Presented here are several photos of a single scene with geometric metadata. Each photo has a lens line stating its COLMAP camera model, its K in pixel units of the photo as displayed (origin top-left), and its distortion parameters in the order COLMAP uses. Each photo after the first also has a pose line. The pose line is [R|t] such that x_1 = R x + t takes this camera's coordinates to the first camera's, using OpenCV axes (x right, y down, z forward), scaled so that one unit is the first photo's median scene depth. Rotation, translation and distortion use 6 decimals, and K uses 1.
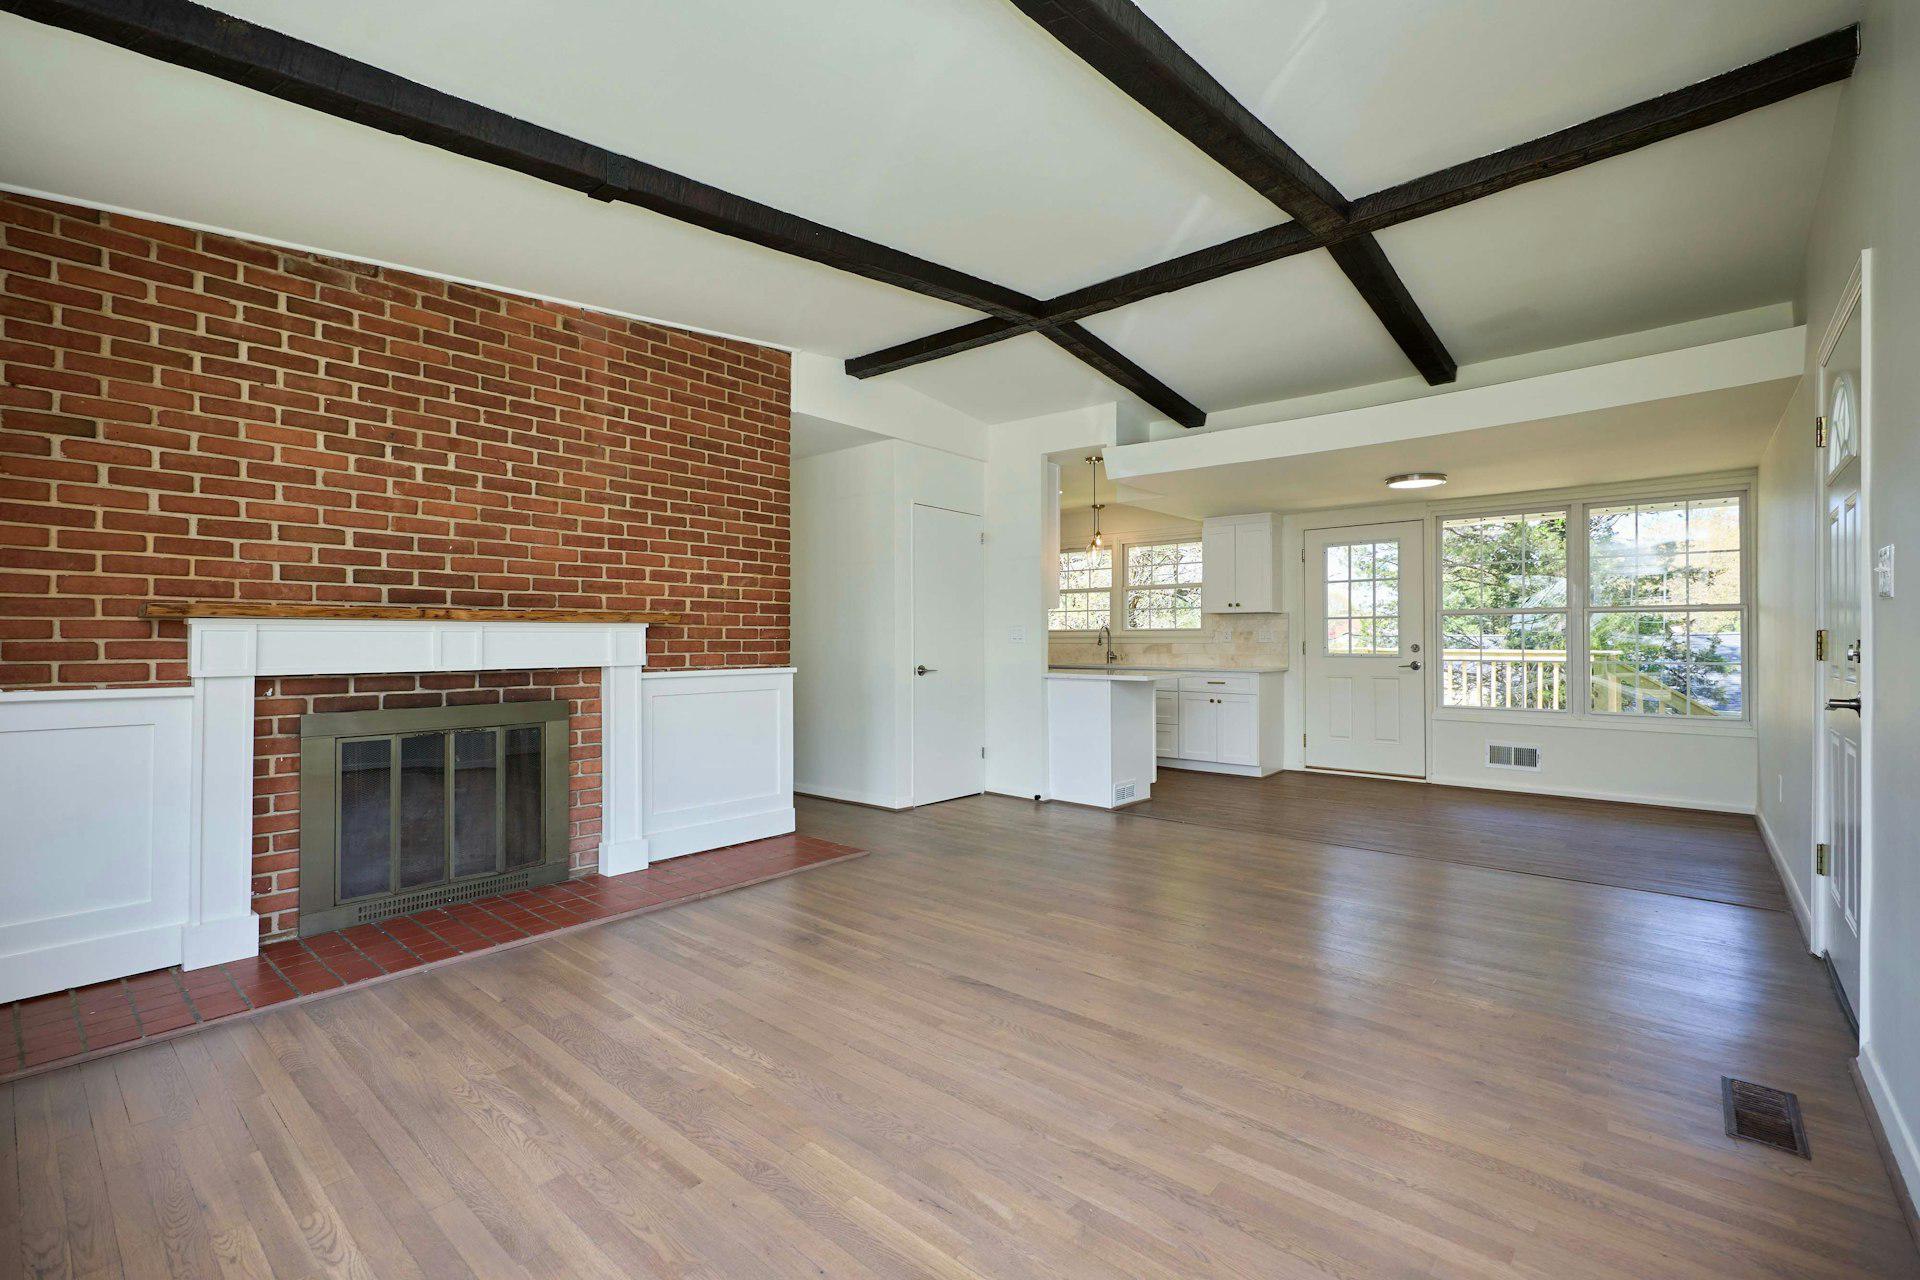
lens RADIAL K [[843.0, 0, 996.6], [0, 843.0, 635.4], [0, 0, 1]] dist [0.003310, 0.000070]
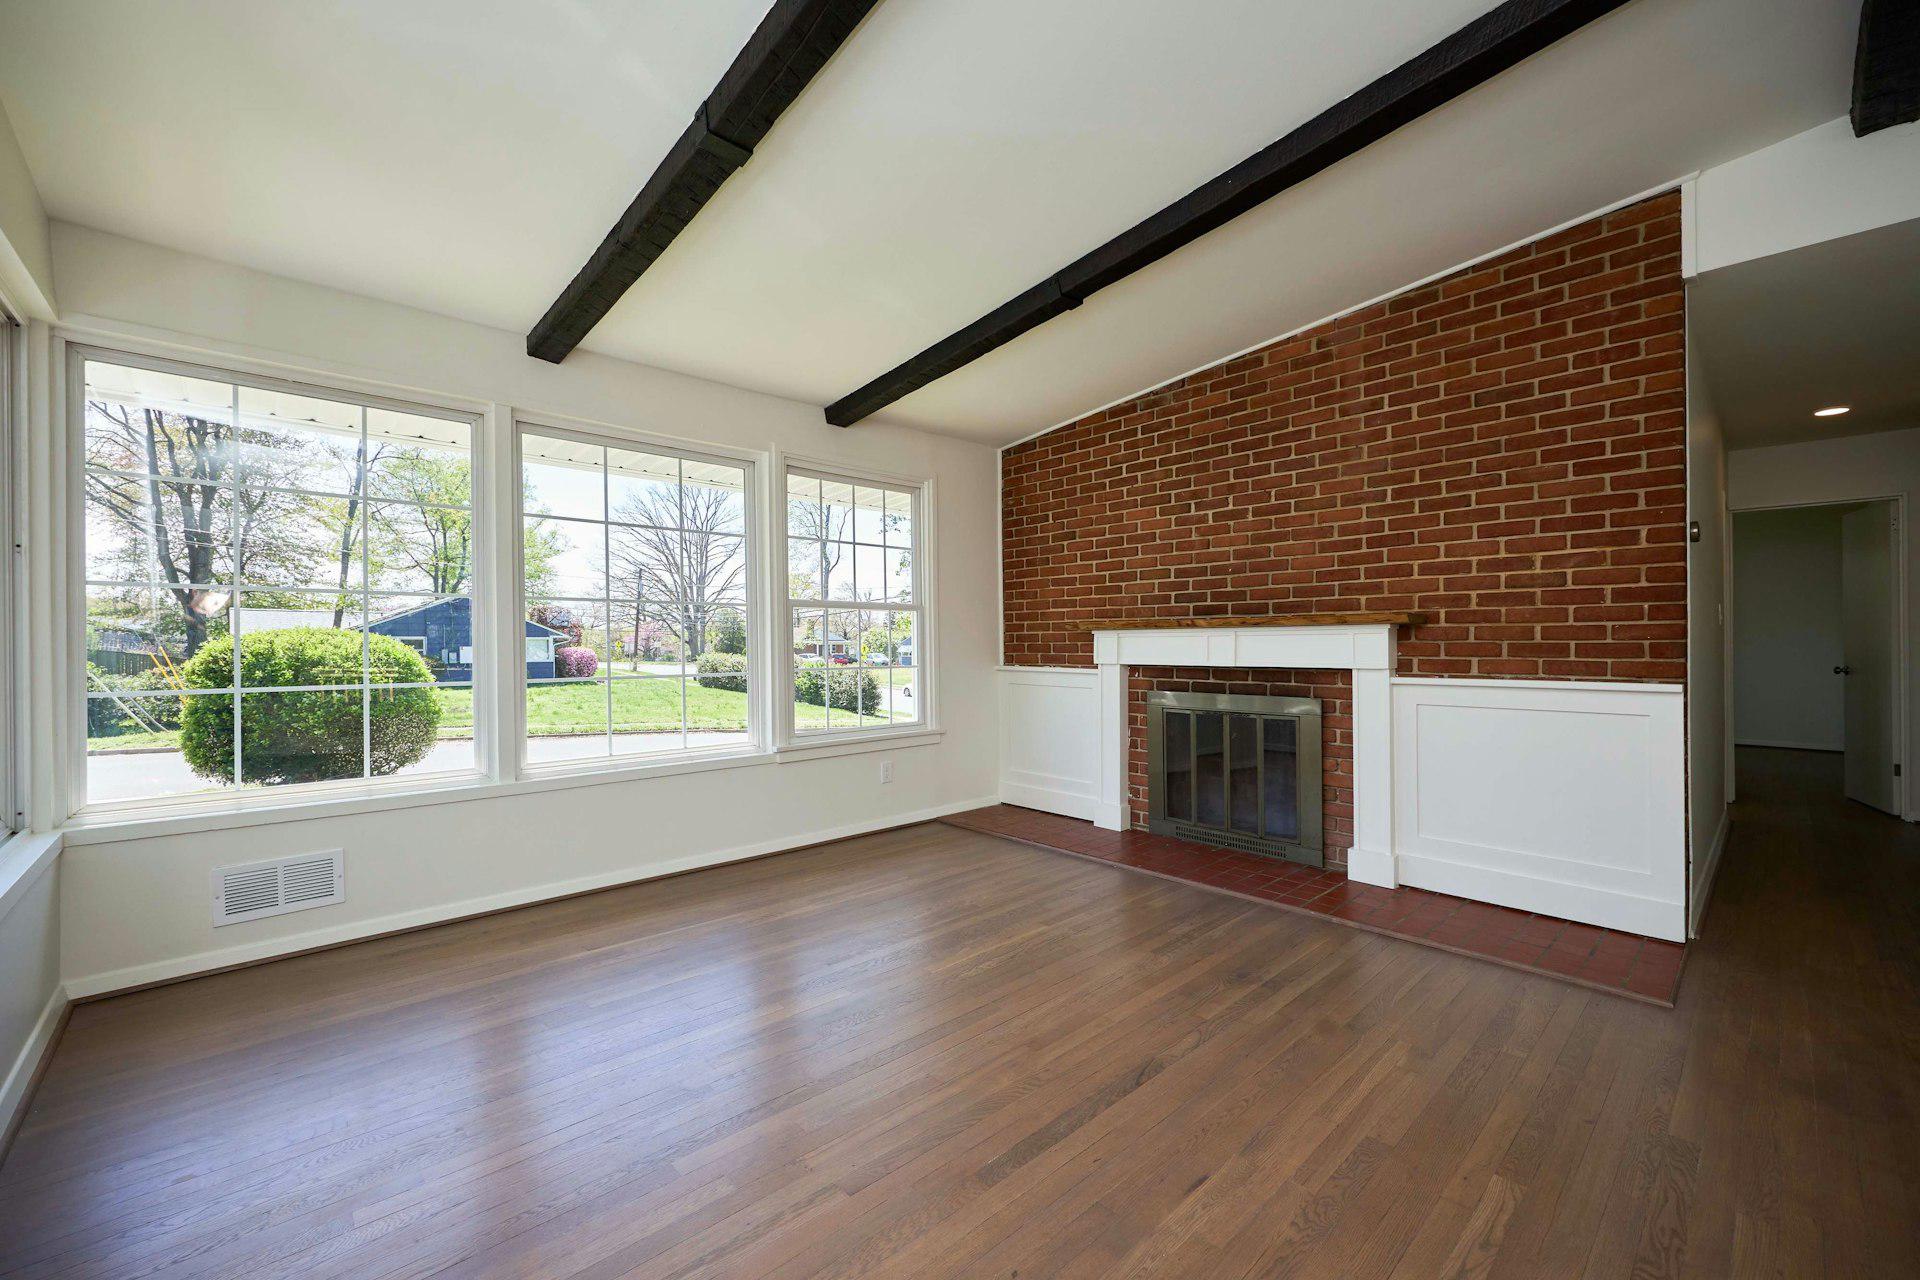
lens RADIAL K [[753.5, 0, 912.5], [0, 753.5, 646.0], [0, 0, 1]] dist [0.001160, 0.000149]
pose [[-0.158687, 0.003693, -0.987322, 0.534524], [0.008267, 0.999963, 0.002412, 0.004006], [0.987294, -0.007779, -0.158712, 0.680510]]
